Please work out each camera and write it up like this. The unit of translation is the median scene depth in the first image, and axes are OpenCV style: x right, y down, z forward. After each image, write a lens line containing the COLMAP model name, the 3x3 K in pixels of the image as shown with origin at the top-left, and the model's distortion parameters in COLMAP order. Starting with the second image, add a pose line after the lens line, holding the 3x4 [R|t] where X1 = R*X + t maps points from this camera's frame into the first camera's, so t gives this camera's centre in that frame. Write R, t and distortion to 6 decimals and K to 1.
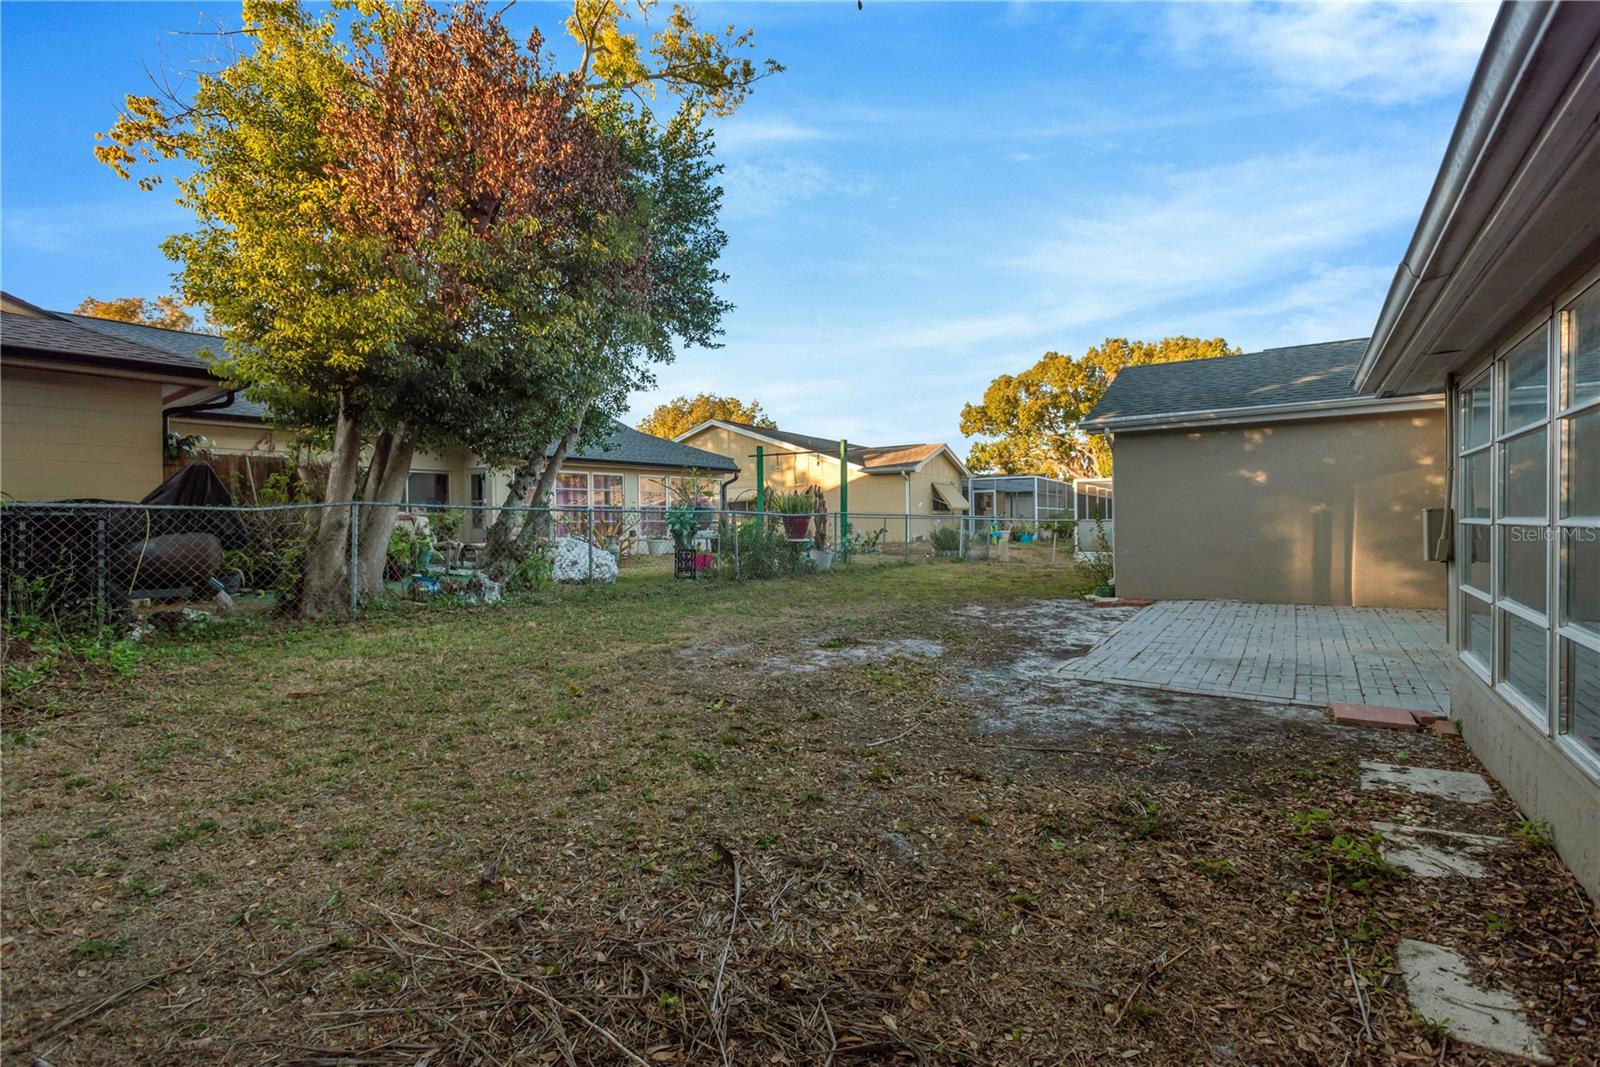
lens RADIAL K [[751.1, 0, 800.0], [0, 751.1, 533.5], [0, 0, 1]] dist [0.002788, -0.000085]
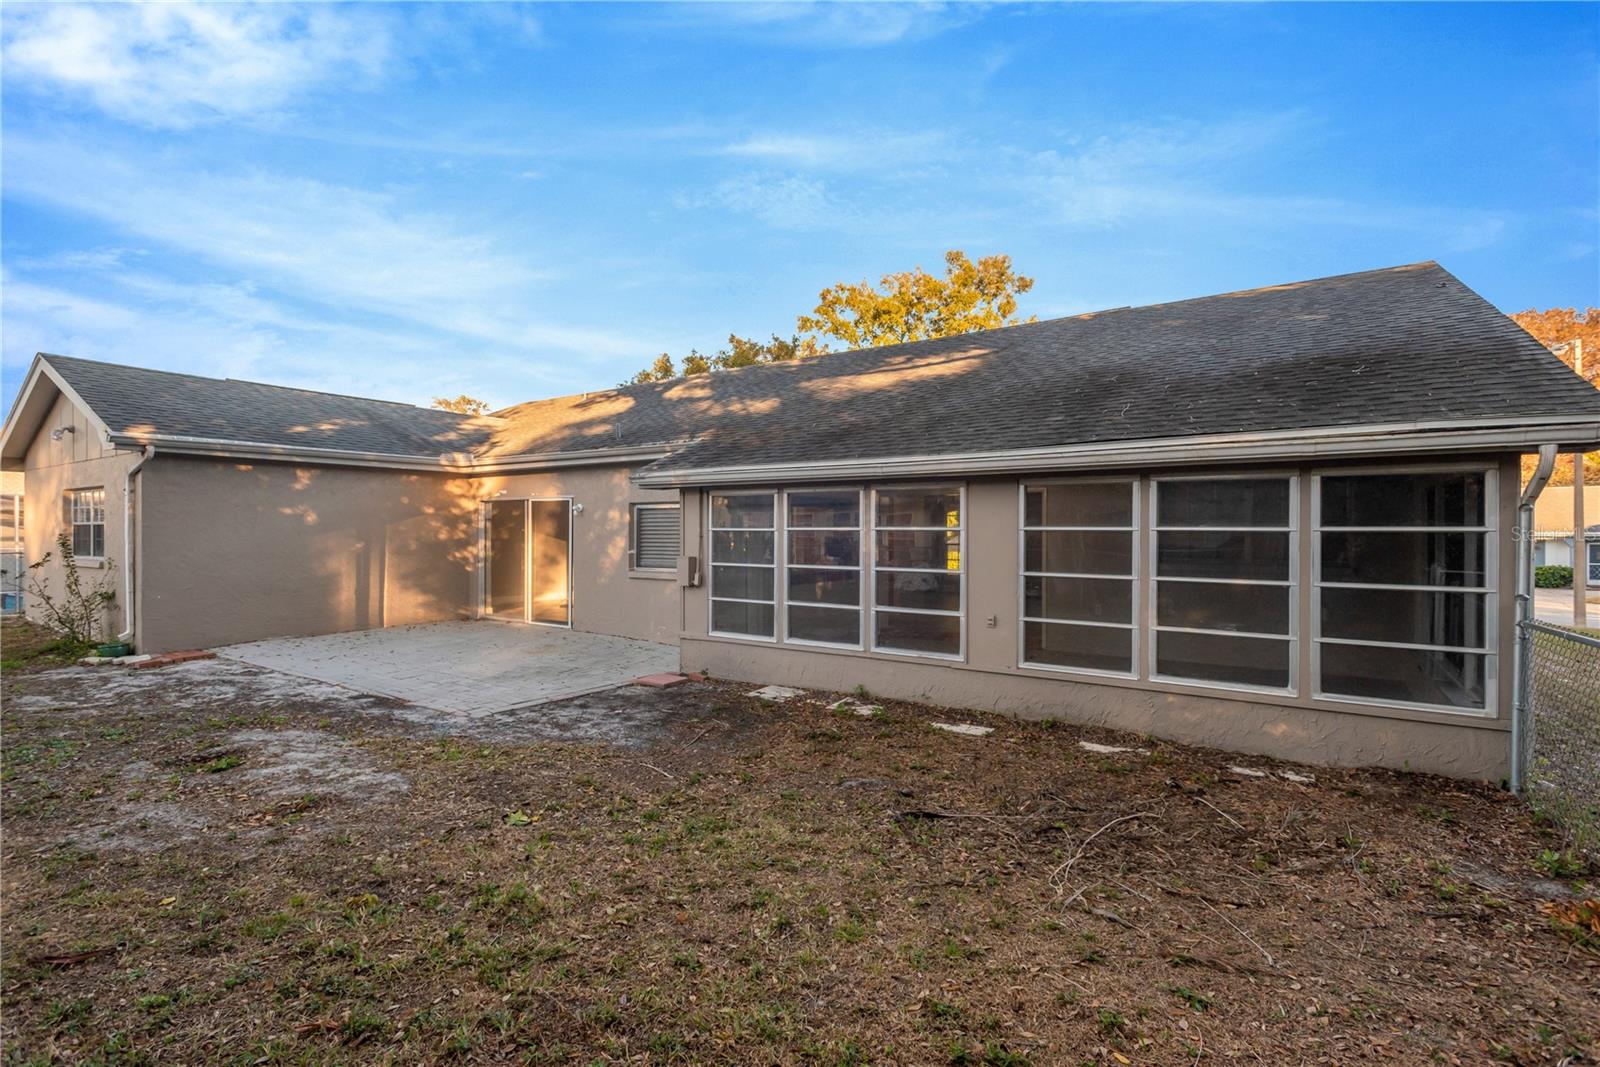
lens RADIAL K [[751.1, 0, 800.0], [0, 751.1, 533.5], [0, 0, 1]] dist [0.002788, -0.000085]
pose [[-0.002059, 0.010795, 0.999940, -0.469406], [0.012687, 0.999862, -0.010768, -0.033280], [-0.999917, 0.012664, -0.002196, 0.356416]]
